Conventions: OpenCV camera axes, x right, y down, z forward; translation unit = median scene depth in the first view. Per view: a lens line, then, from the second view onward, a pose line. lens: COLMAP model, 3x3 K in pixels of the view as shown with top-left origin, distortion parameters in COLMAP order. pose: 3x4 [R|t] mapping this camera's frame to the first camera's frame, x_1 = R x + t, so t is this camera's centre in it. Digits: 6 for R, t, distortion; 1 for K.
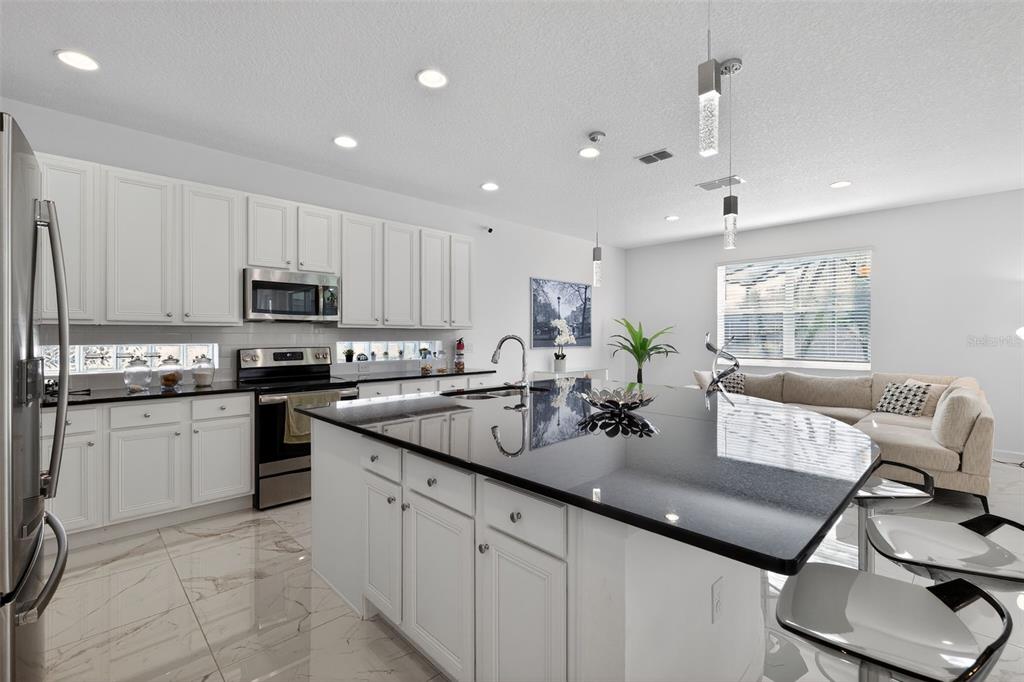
lens RADIAL K [[468.5, 0, 512.0], [0, 468.5, 341.0], [0, 0, 1]] dist [0.000468, -0.000253]
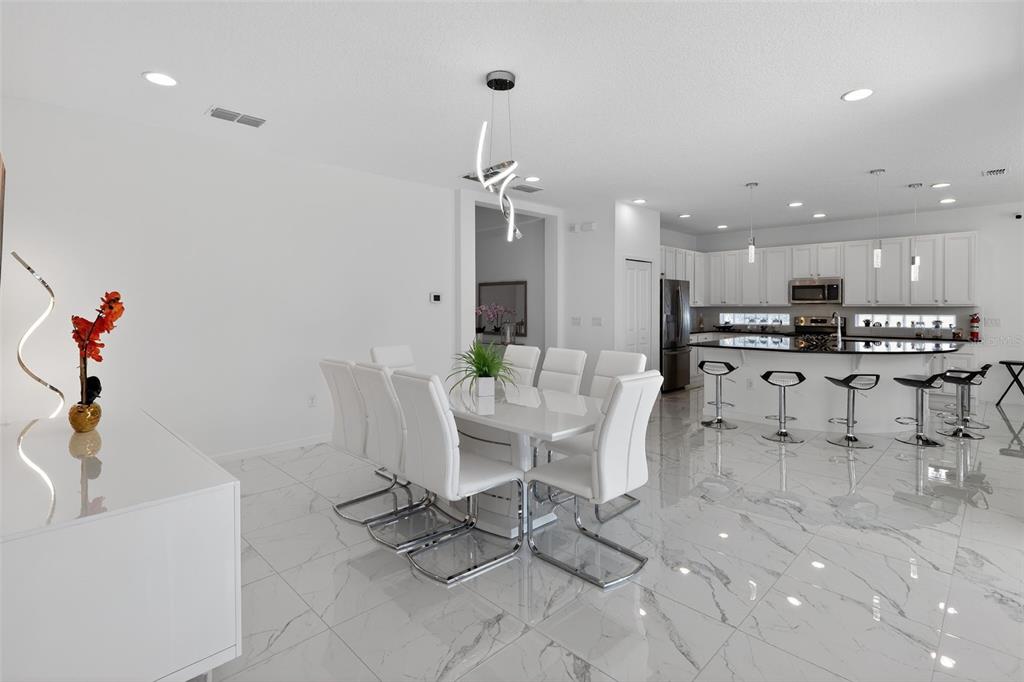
lens RADIAL K [[489.4, 0, 514.7], [0, 489.4, 321.9], [0, 0, 1]] dist [0.007893, 0.000072]
pose [[0.006564, 0.024626, -0.999675, 1.287646], [-0.016249, 0.999567, 0.024517, 0.004538], [0.999846, 0.016083, 0.006962, -0.239820]]
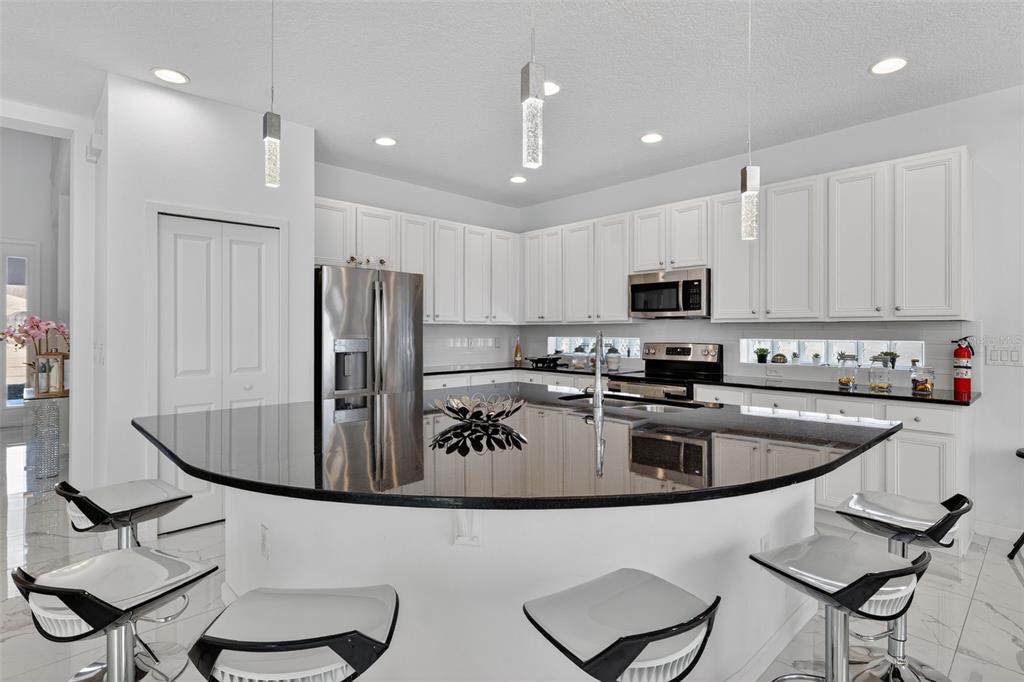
lens RADIAL K [[508.0, 0, 512.0], [0, 508.0, 341.0], [0, 0, 1]] dist [0.000181, -0.000039]
pose [[-0.017606, 0.019022, -0.999664, 0.538375], [-0.013110, 0.999729, 0.019254, -0.006174], [0.999759, 0.013444, -0.017352, 0.527162]]
